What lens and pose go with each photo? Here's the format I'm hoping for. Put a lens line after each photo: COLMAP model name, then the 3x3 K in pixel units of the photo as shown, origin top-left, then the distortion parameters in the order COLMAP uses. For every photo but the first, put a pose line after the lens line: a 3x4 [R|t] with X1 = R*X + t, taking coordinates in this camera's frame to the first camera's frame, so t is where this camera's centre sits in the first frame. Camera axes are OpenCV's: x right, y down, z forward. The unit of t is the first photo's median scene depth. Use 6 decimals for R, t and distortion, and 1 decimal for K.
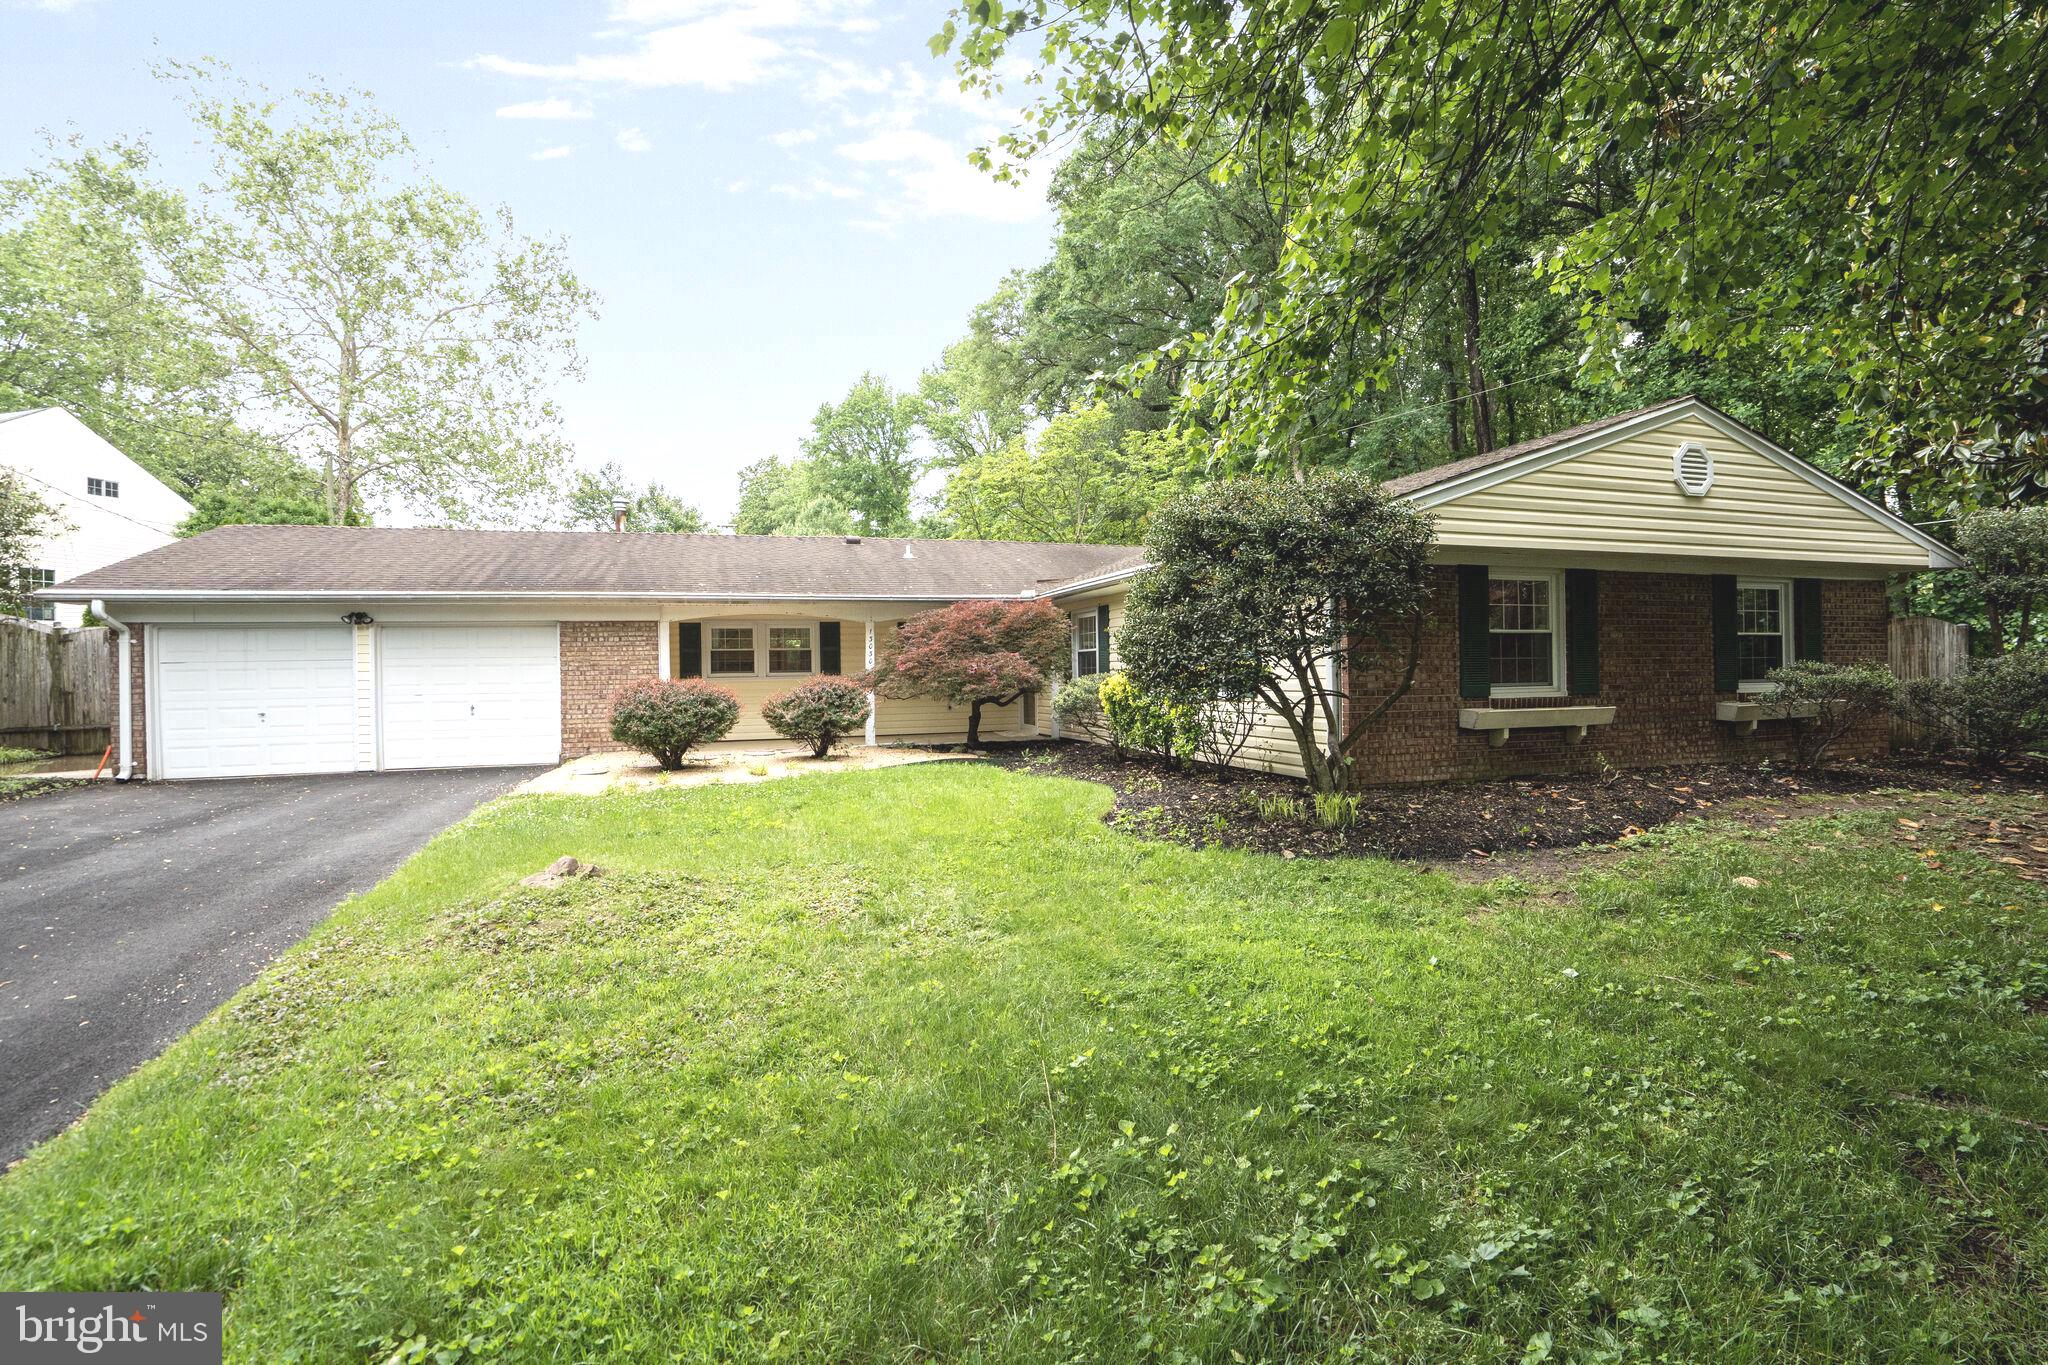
lens RADIAL K [[952.4, 0, 1021.9], [0, 952.4, 687.6], [0, 0, 1]] dist [-0.035077, 0.003653]
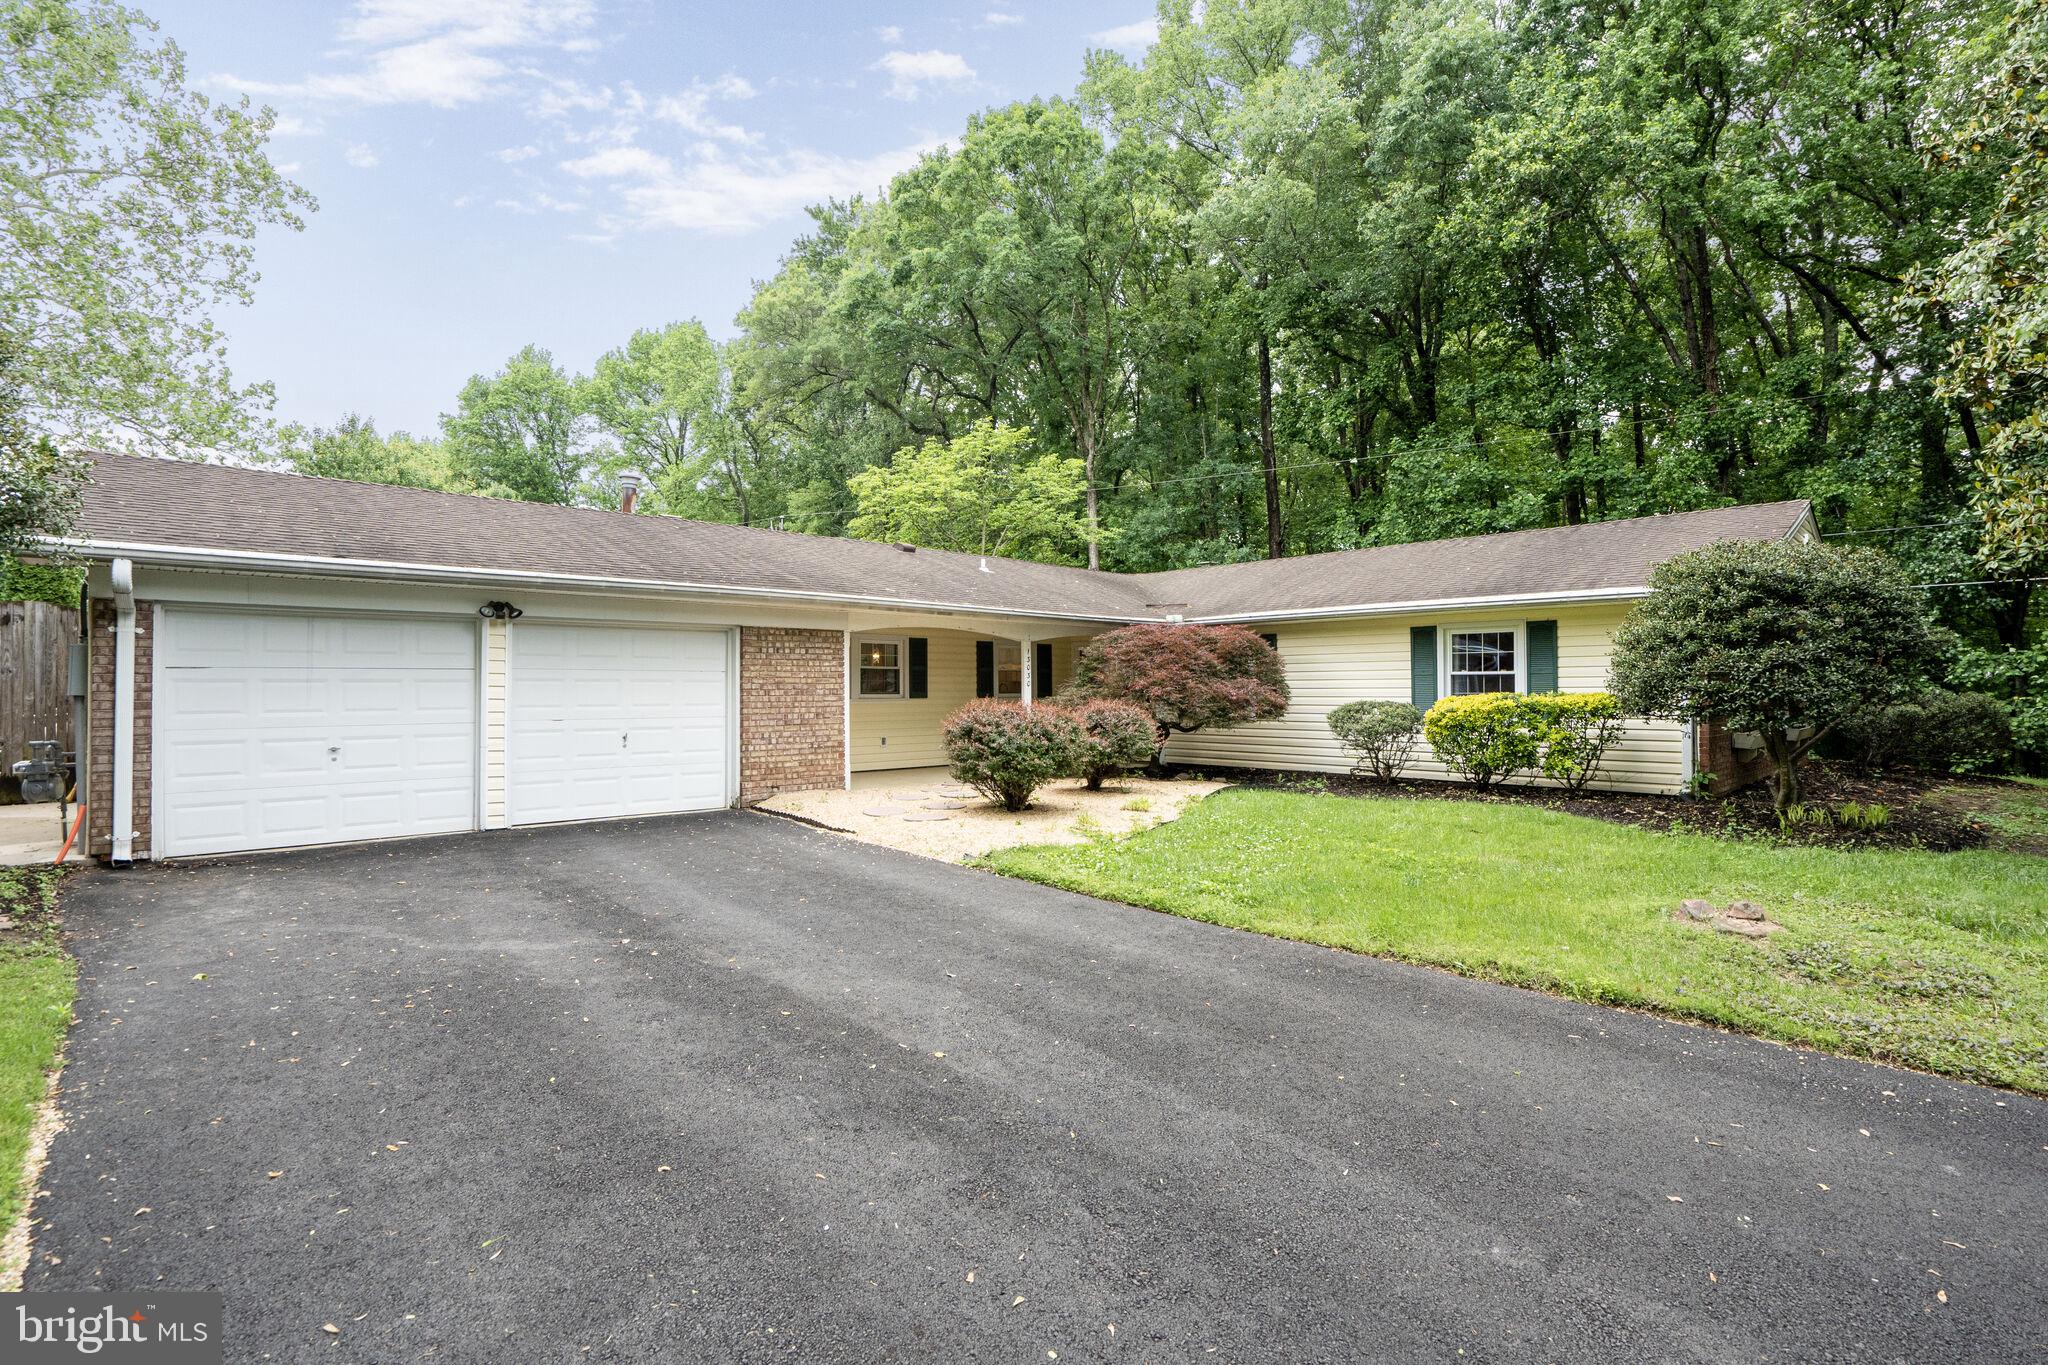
lens RADIAL K [[952.4, 0, 1036.5], [0, 952.4, 685.0], [0, 0, 1]] dist [-0.035077, 0.003653]
pose [[0.907841, 0.016676, 0.418984, -0.622267], [-0.004849, 0.999560, -0.029276, 0.000207], [-0.419287, 0.024546, 0.907522, 0.193310]]
